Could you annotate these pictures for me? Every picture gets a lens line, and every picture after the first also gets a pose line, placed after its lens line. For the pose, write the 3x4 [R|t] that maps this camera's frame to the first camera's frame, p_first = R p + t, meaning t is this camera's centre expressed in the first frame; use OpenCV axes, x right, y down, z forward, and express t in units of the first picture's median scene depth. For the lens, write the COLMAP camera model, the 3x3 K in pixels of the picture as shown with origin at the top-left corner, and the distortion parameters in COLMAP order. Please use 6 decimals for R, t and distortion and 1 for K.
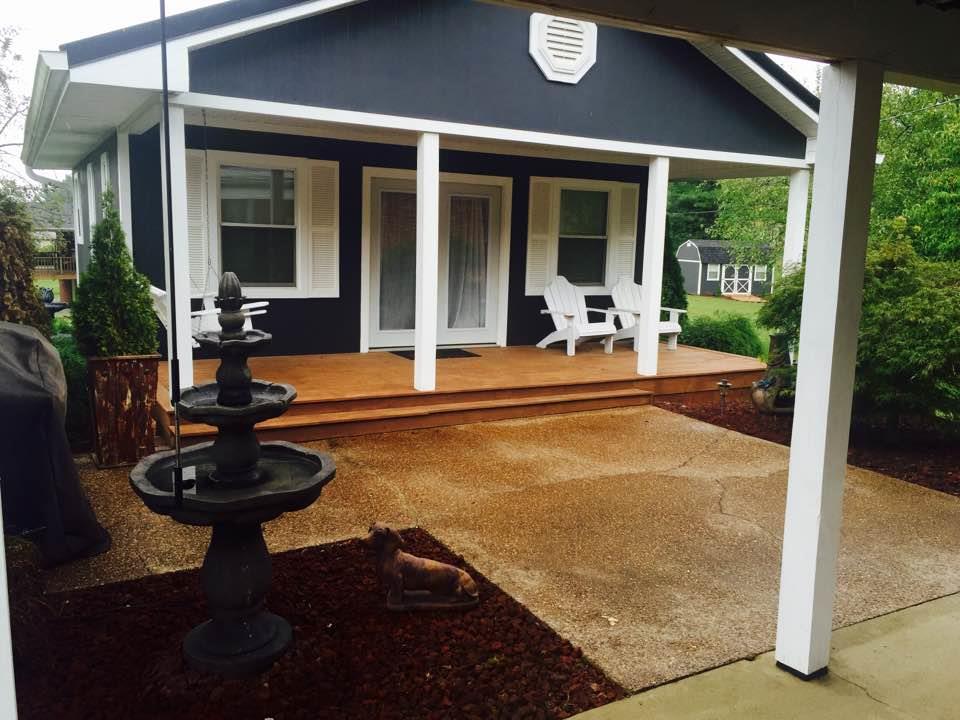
lens RADIAL K [[816.8, 0, 478.7], [0, 816.8, 362.3], [0, 0, 1]] dist [0.033776, -0.009820]
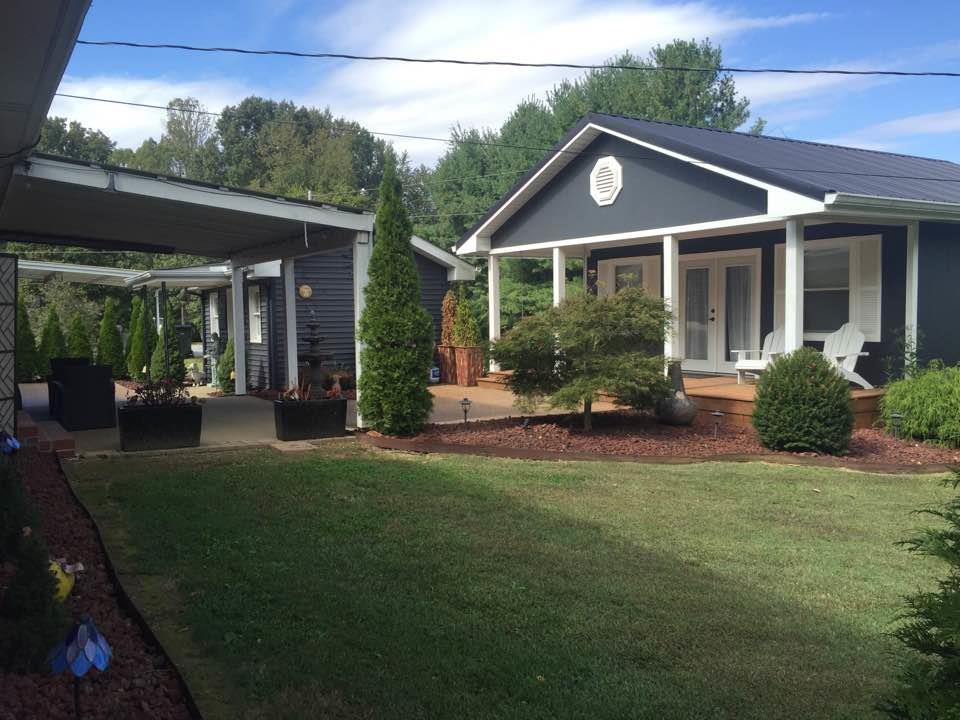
lens RADIAL K [[816.8, 0, 473.2], [0, 816.8, 356.8], [0, 0, 1]] dist [0.033776, -0.009820]
pose [[0.046900, 0.027733, -0.998515, 1.728293], [-0.133948, 0.990761, 0.021226, -0.028471], [0.989878, 0.132754, 0.050181, 0.662065]]
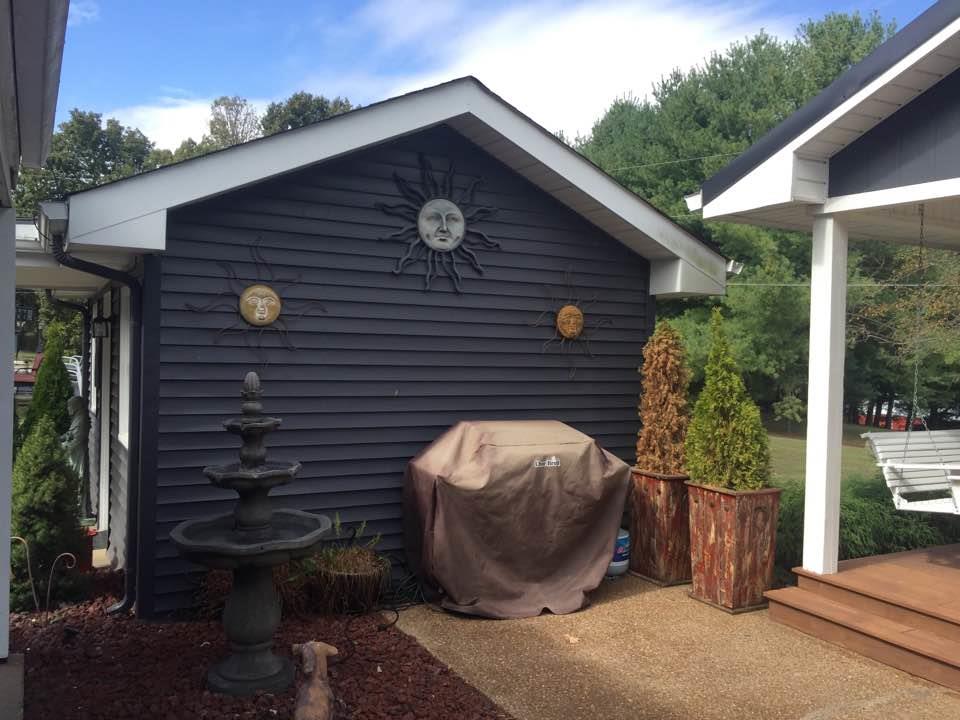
lens RADIAL K [[816.8, 0, 483.3], [0, 816.8, 361.2], [0, 0, 1]] dist [0.033776, -0.009820]
pose [[-0.000039, -0.002772, -0.999996, 0.381786], [-0.179689, 0.983720, -0.002720, -0.073422], [0.983723, 0.179688, -0.000536, 0.522270]]
